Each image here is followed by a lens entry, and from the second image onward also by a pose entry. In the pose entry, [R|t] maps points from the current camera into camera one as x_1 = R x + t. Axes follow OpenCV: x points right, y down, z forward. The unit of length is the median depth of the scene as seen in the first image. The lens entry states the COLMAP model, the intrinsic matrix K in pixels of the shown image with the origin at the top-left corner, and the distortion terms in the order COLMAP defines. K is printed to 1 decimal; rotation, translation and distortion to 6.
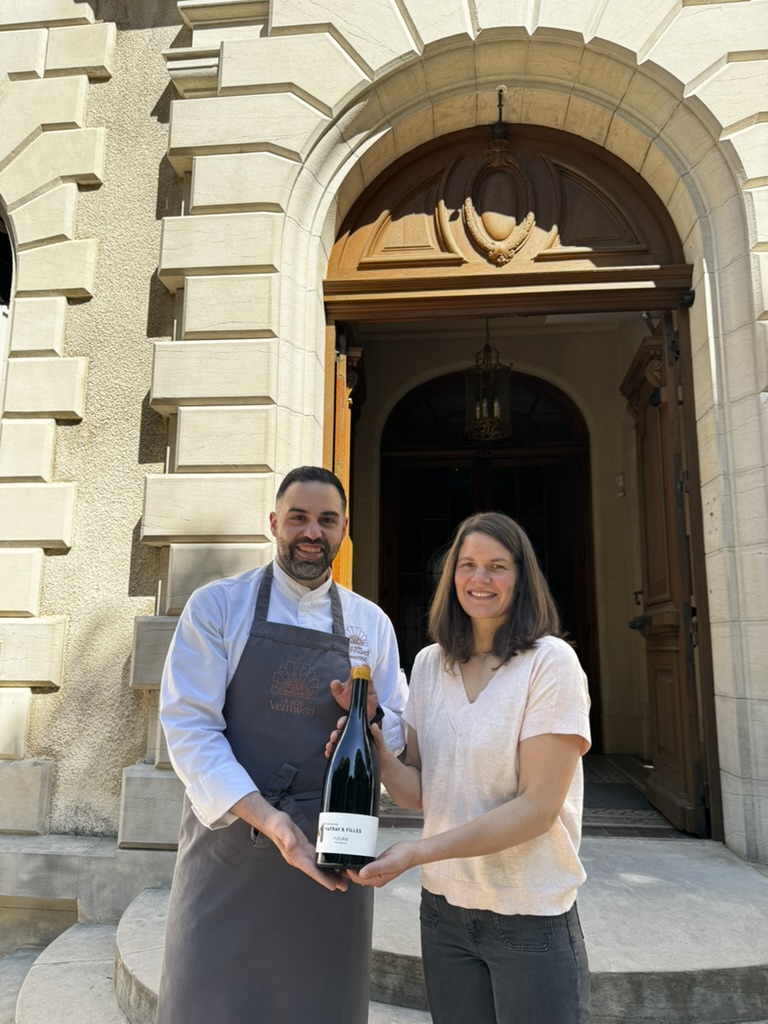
lens RADIAL K [[719.0, 0, 383.7], [0, 719.0, 515.8], [0, 0, 1]] dist [0.030298, -0.015350]
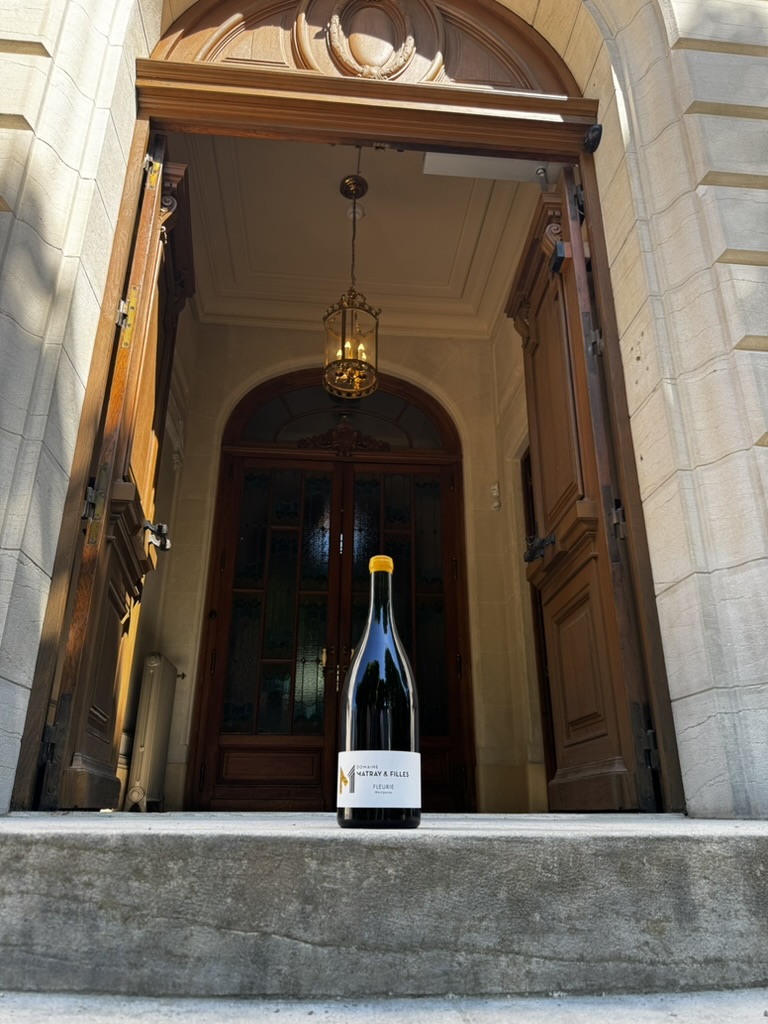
lens RADIAL K [[719.0, 0, 381.0], [0, 719.0, 507.4], [0, 0, 1]] dist [0.030298, -0.015350]
pose [[0.981664, 0.066276, 0.178728, 0.059880], [-0.027625, 0.977177, -0.210623, 0.278536], [-0.188608, 0.201824, 0.961090, 0.320912]]
